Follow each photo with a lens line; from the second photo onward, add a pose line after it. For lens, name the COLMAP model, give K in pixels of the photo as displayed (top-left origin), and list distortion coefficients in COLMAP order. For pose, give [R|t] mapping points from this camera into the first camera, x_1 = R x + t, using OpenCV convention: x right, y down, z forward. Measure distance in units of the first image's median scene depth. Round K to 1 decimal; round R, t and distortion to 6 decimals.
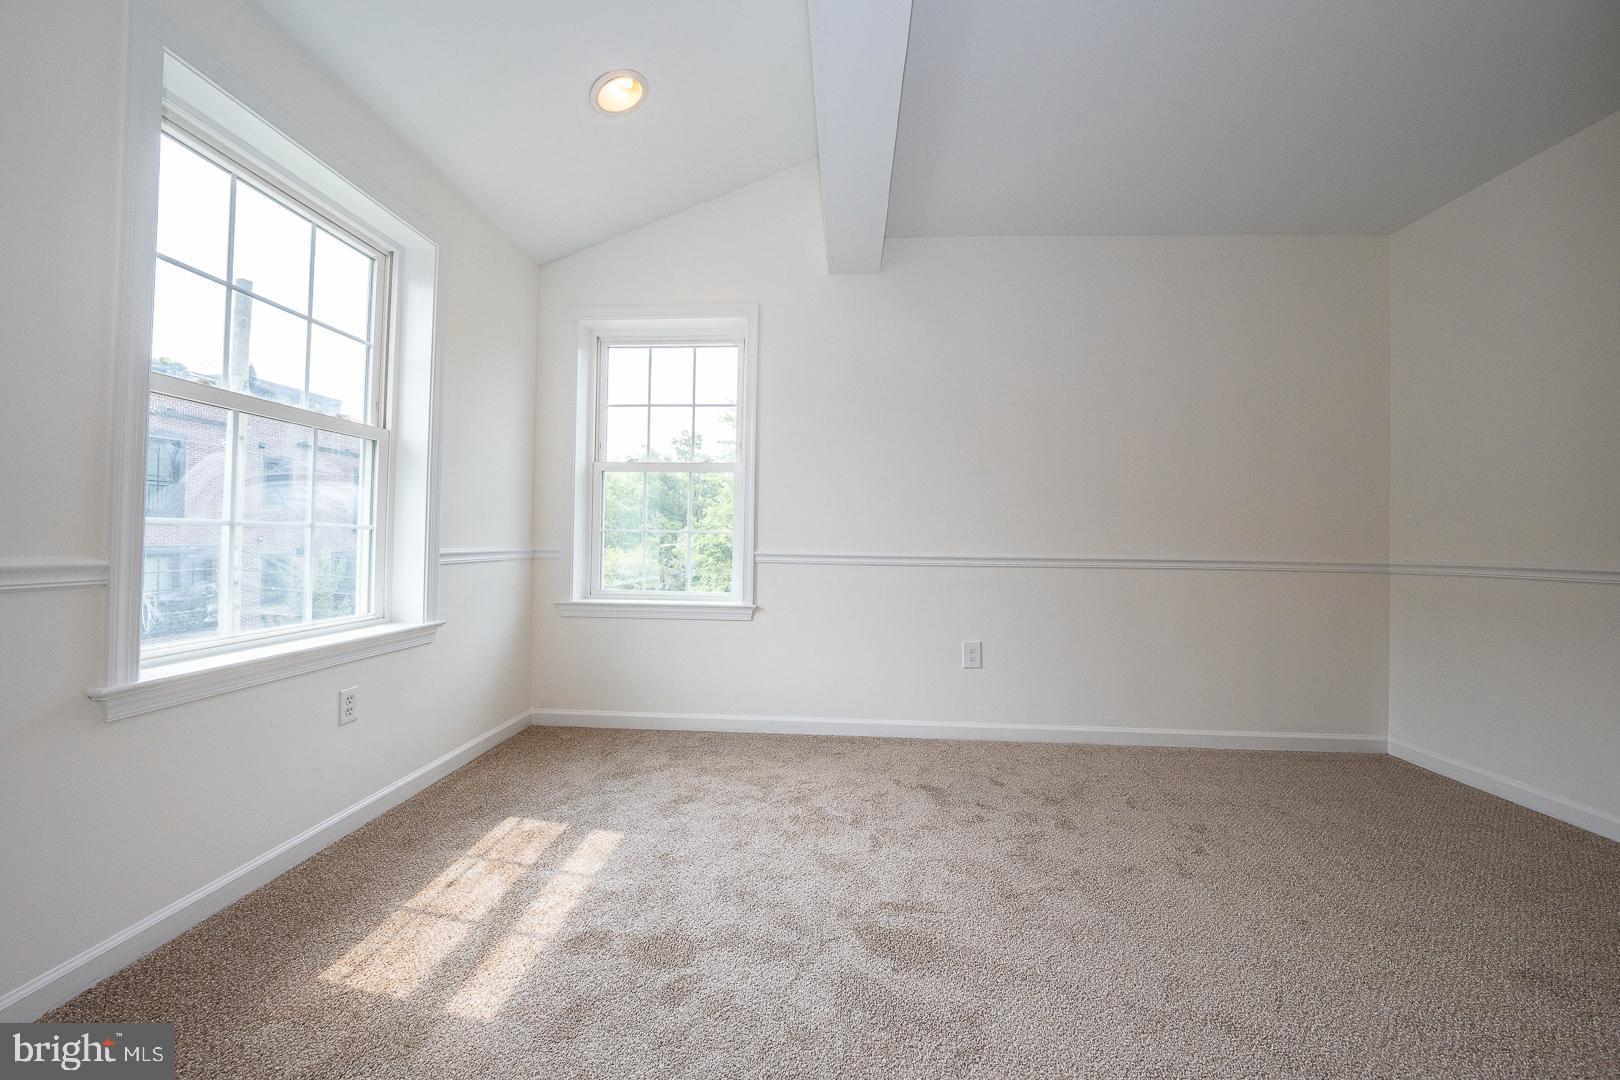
lens RADIAL K [[558.7, 0, 809.6], [0, 558.7, 535.7], [0, 0, 1]] dist [-0.023501, 0.005288]
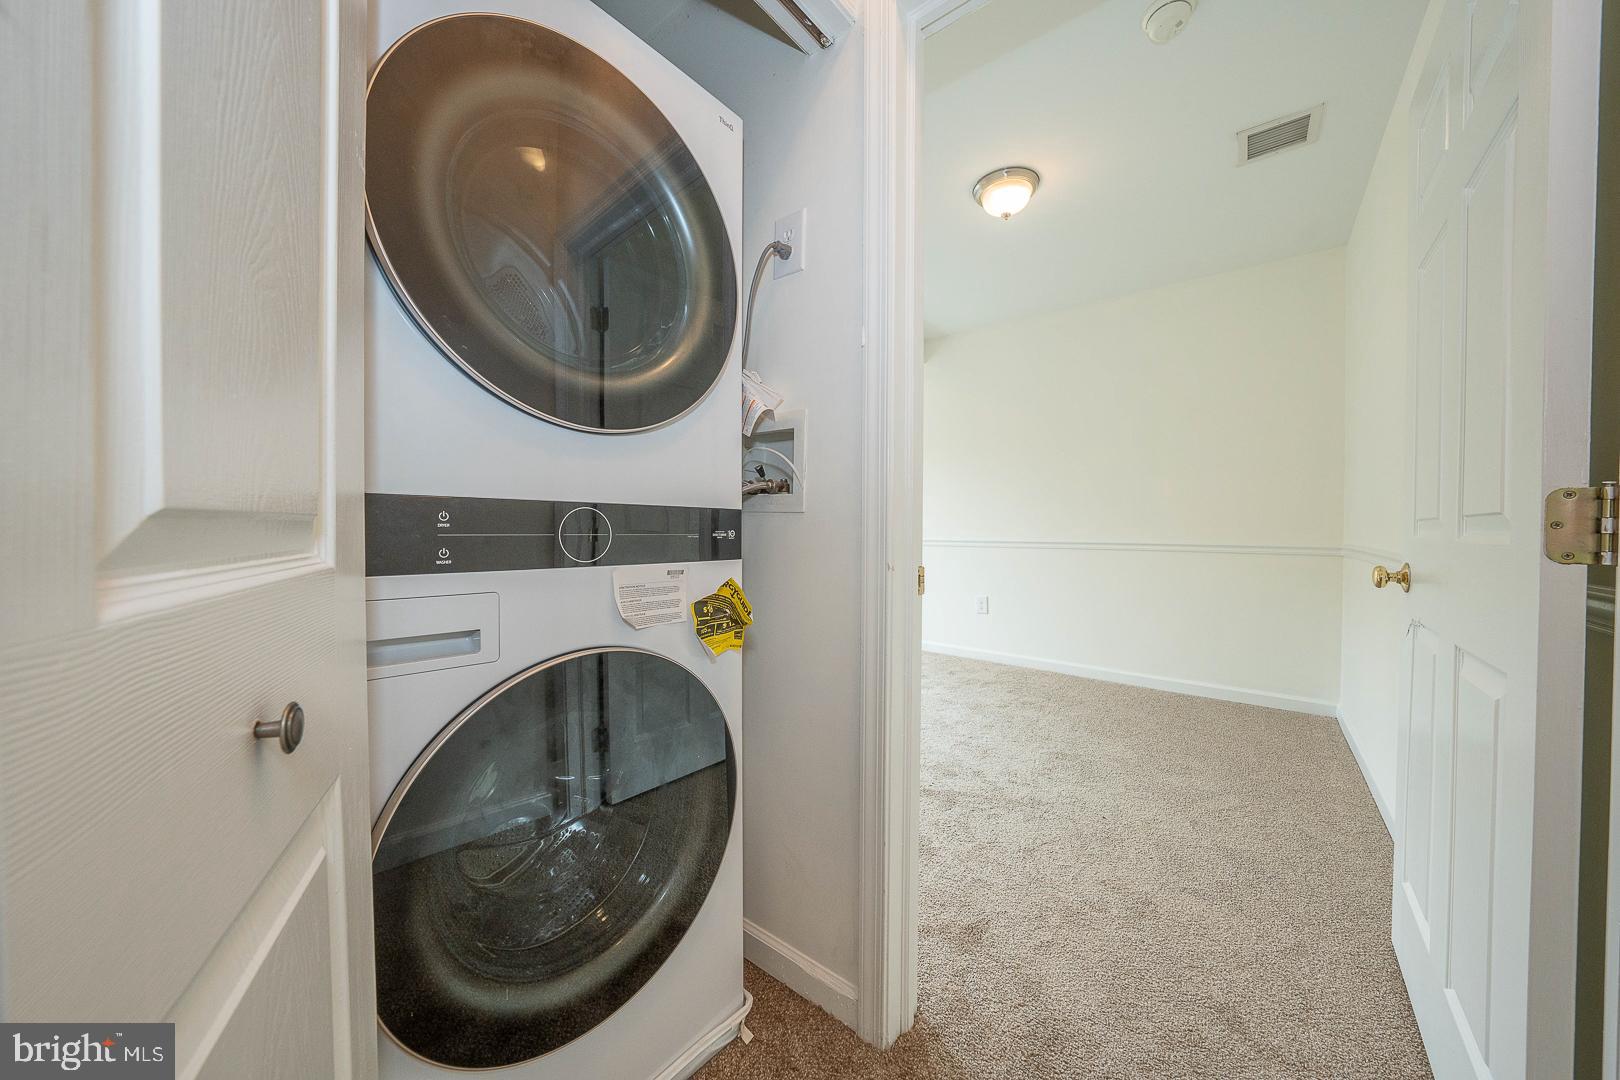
lens RADIAL K [[558.7, 0, 809.6], [0, 558.7, 535.7], [0, 0, 1]] dist [-0.023501, 0.005288]
pose [[0.811529, -0.001296, -0.584311, 0.999261], [0.012664, 0.999802, 0.015371, -0.004130], [0.584176, -0.019873, 0.811384, -0.630324]]
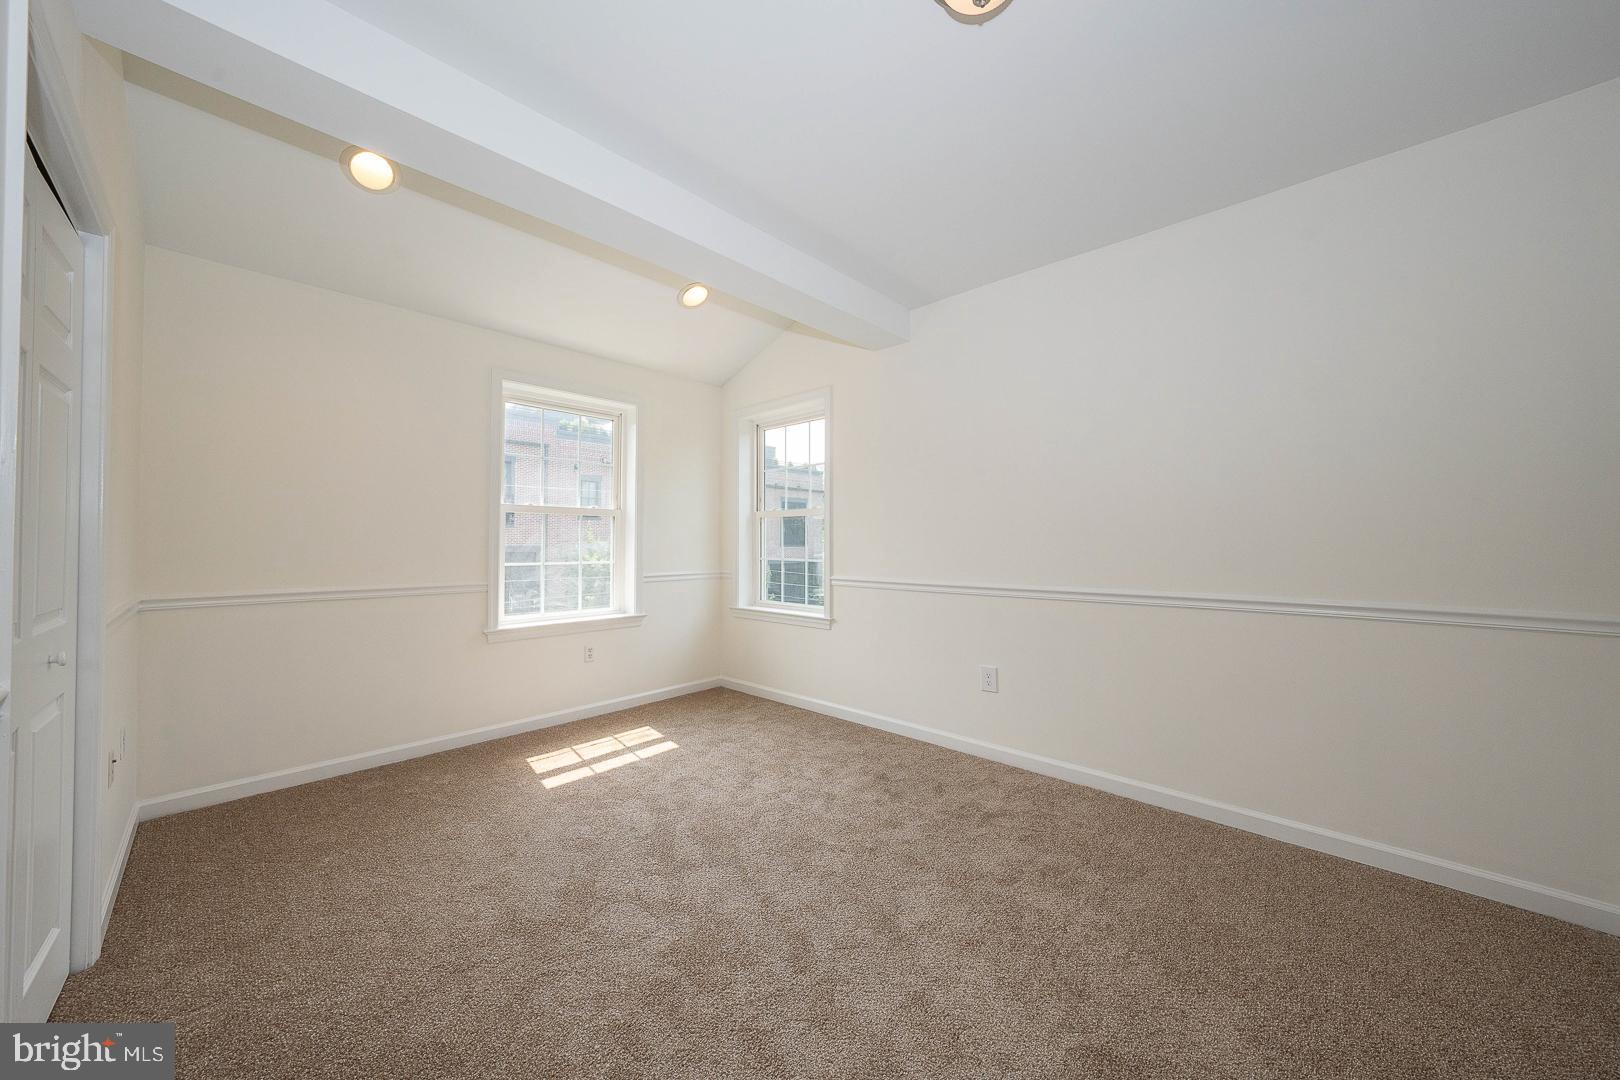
lens RADIAL K [[558.7, 0, 809.6], [0, 558.7, 535.7], [0, 0, 1]] dist [-0.023501, 0.005288]
pose [[0.771343, -0.022663, -0.636015, 0.886505], [0.016077, 0.999741, -0.016127, -0.060232], [0.636216, 0.002214, 0.771508, -0.047282]]
